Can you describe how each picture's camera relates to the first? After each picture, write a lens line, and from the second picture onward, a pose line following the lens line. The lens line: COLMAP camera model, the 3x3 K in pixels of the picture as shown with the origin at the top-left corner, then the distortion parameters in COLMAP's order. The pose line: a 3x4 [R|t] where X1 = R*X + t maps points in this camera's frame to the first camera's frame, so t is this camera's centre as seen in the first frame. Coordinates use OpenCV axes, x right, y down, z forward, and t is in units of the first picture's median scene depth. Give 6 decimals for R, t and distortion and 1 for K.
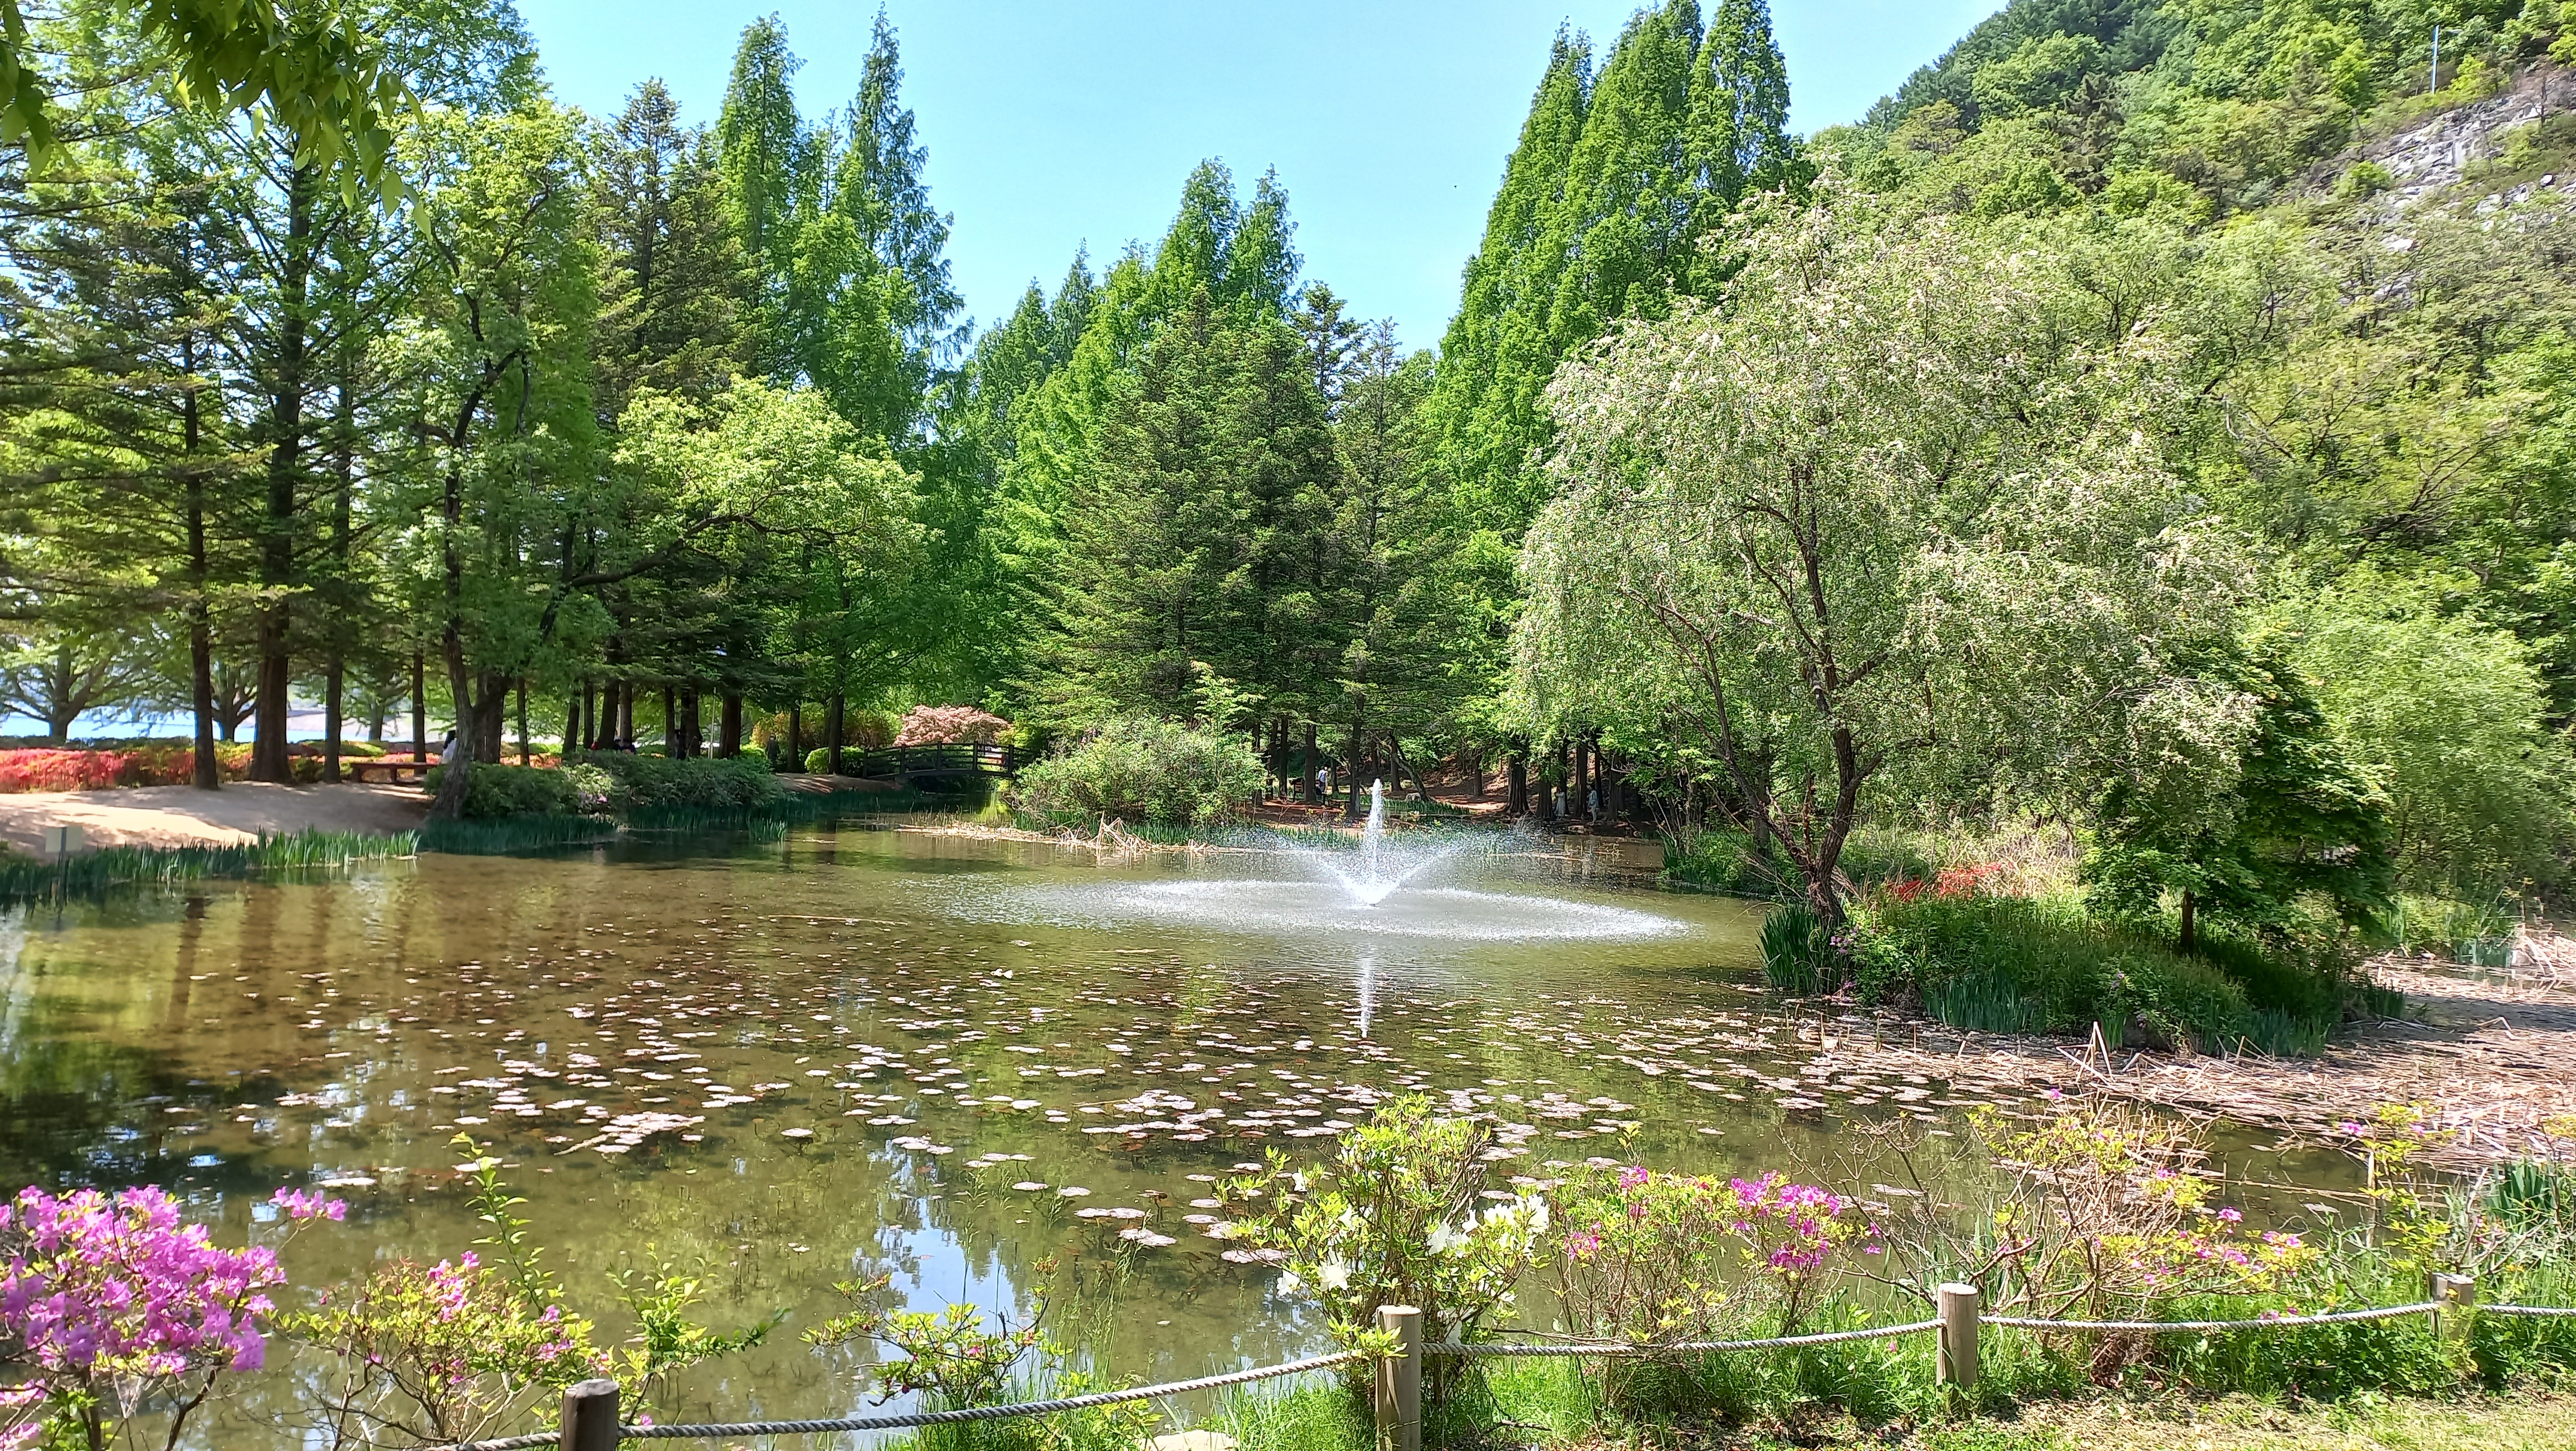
lens RADIAL K [[1816.8, 0, 1286.4], [0, 1816.8, 723.9], [0, 0, 1]] dist [0.027752, -0.027712]
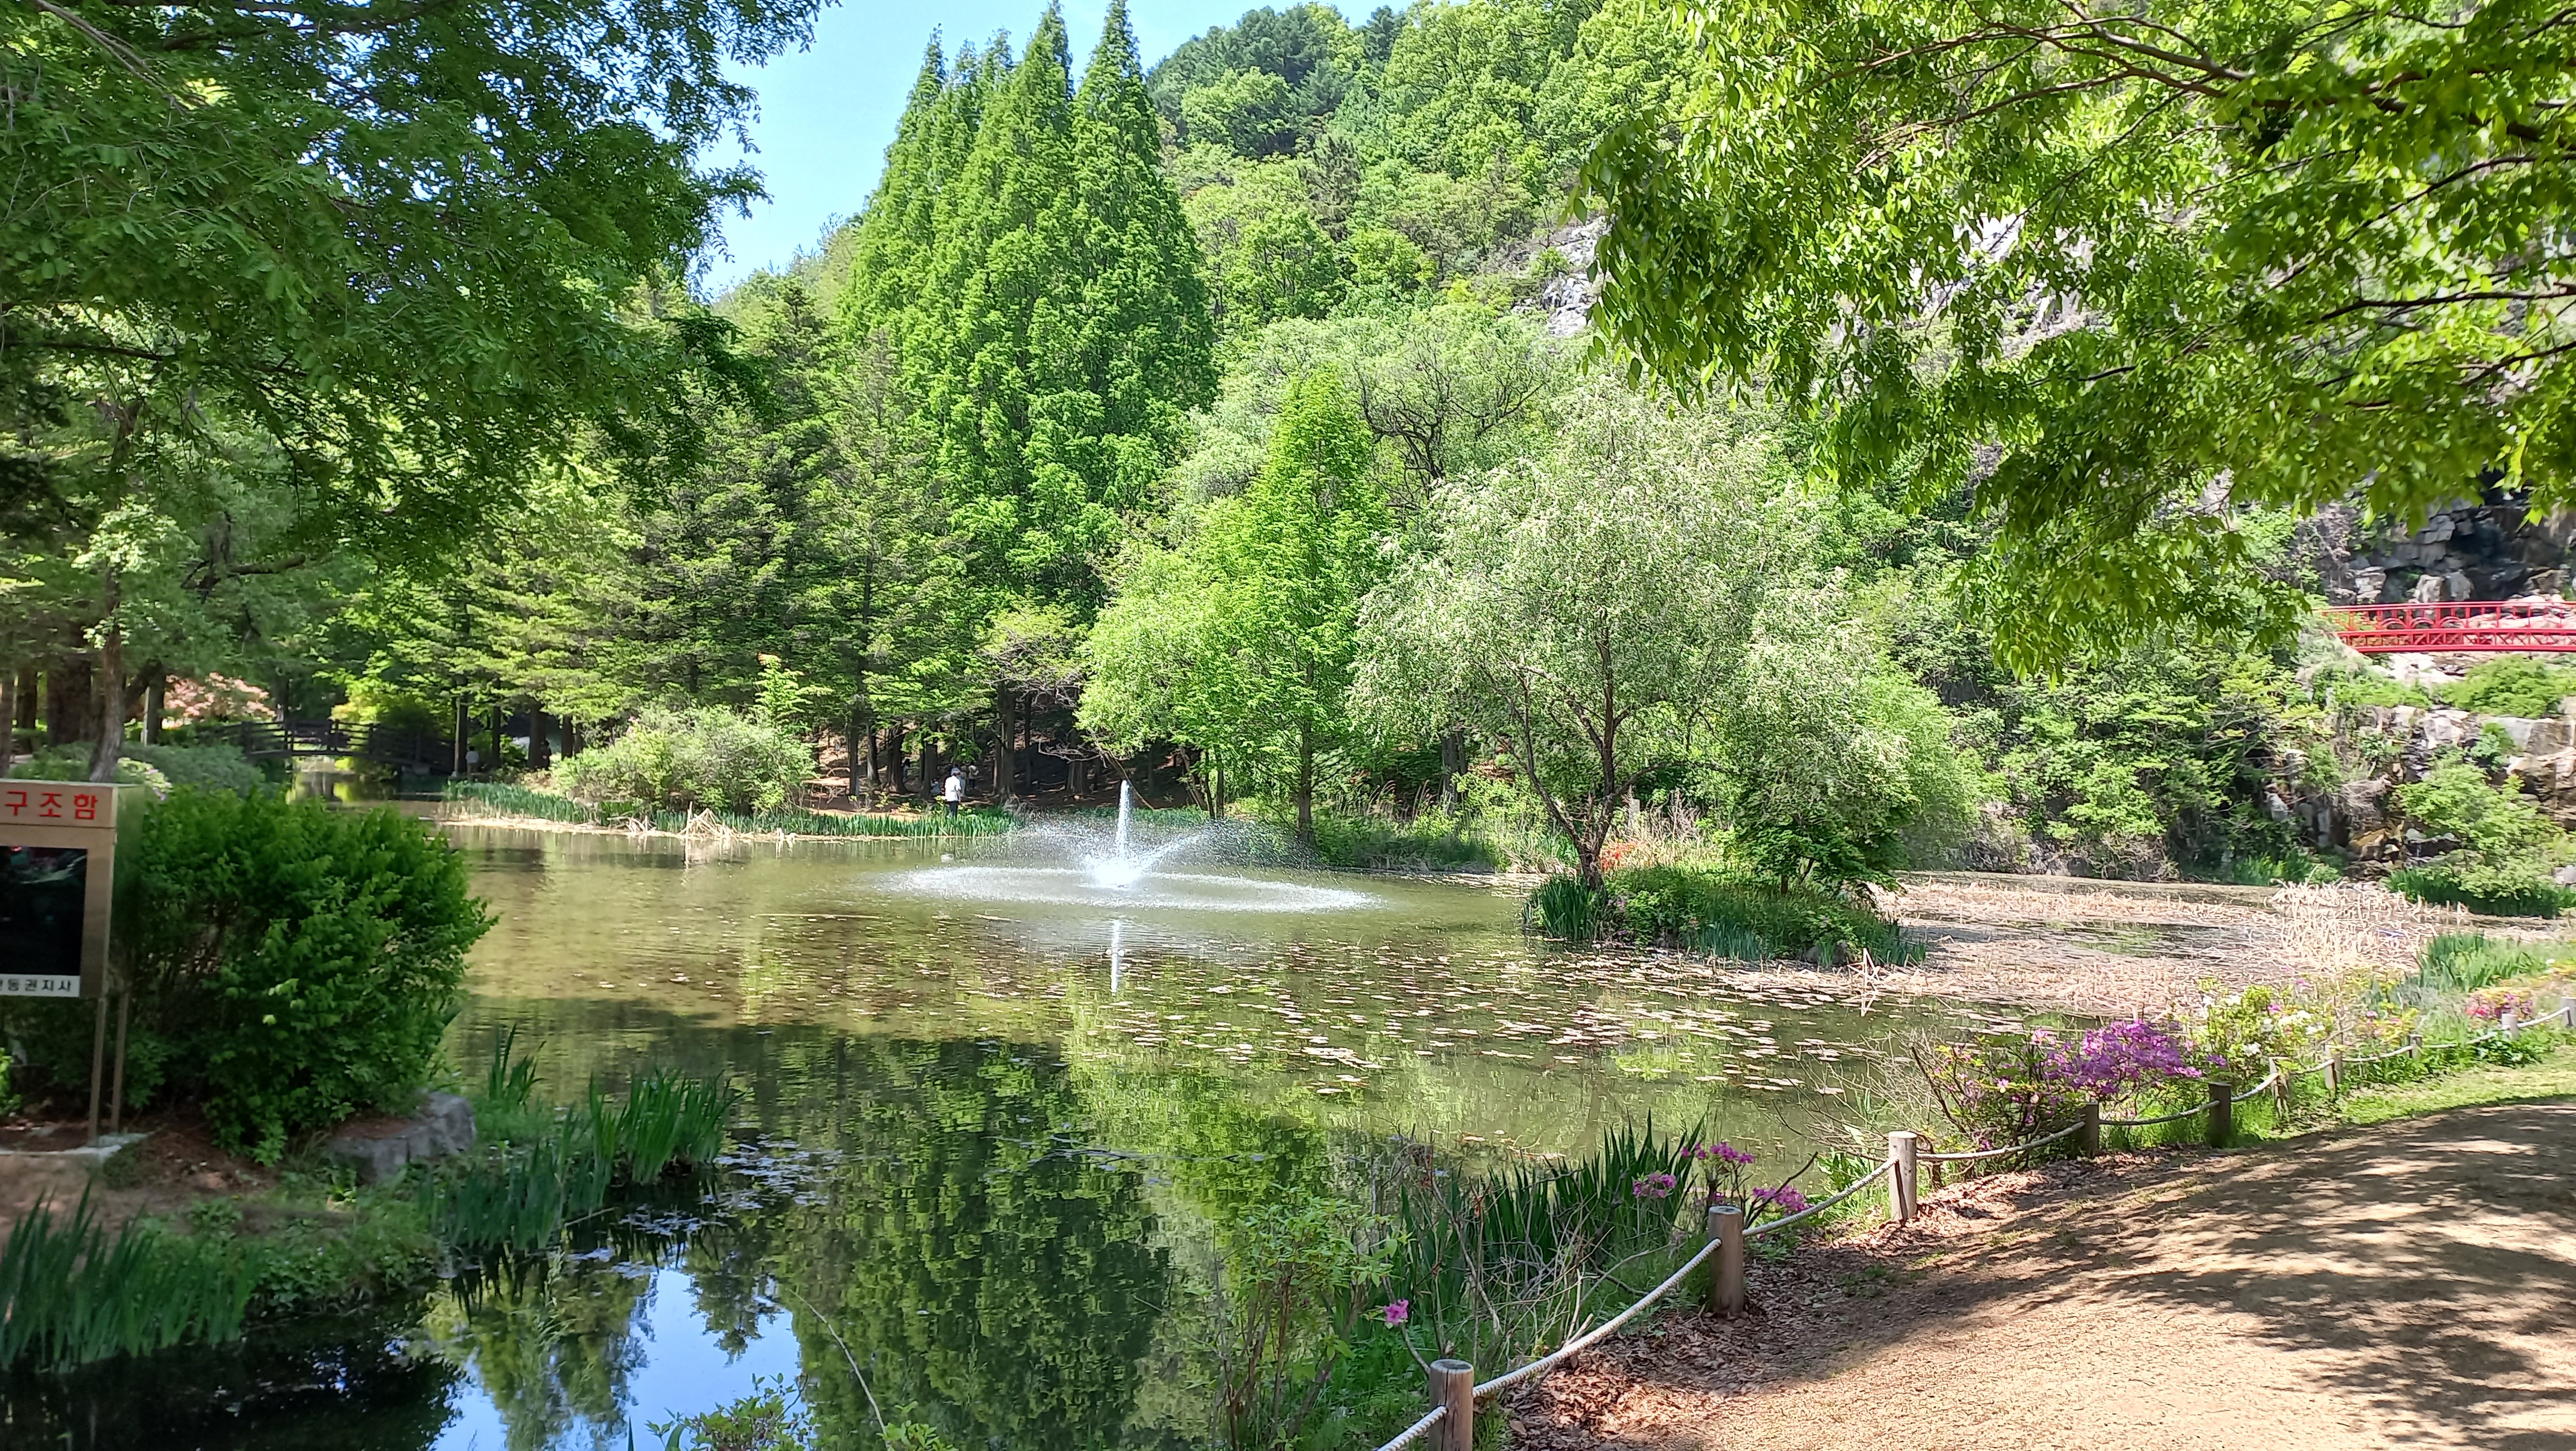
lens RADIAL K [[1816.8, 0, 1304.6], [0, 1816.8, 727.7], [0, 0, 1]] dist [0.027752, -0.027712]
pose [[0.894406, 0.003460, 0.447243, -0.133585], [-0.015094, 0.999634, 0.022452, -0.012014], [-0.447002, -0.026831, 0.894131, -0.039078]]
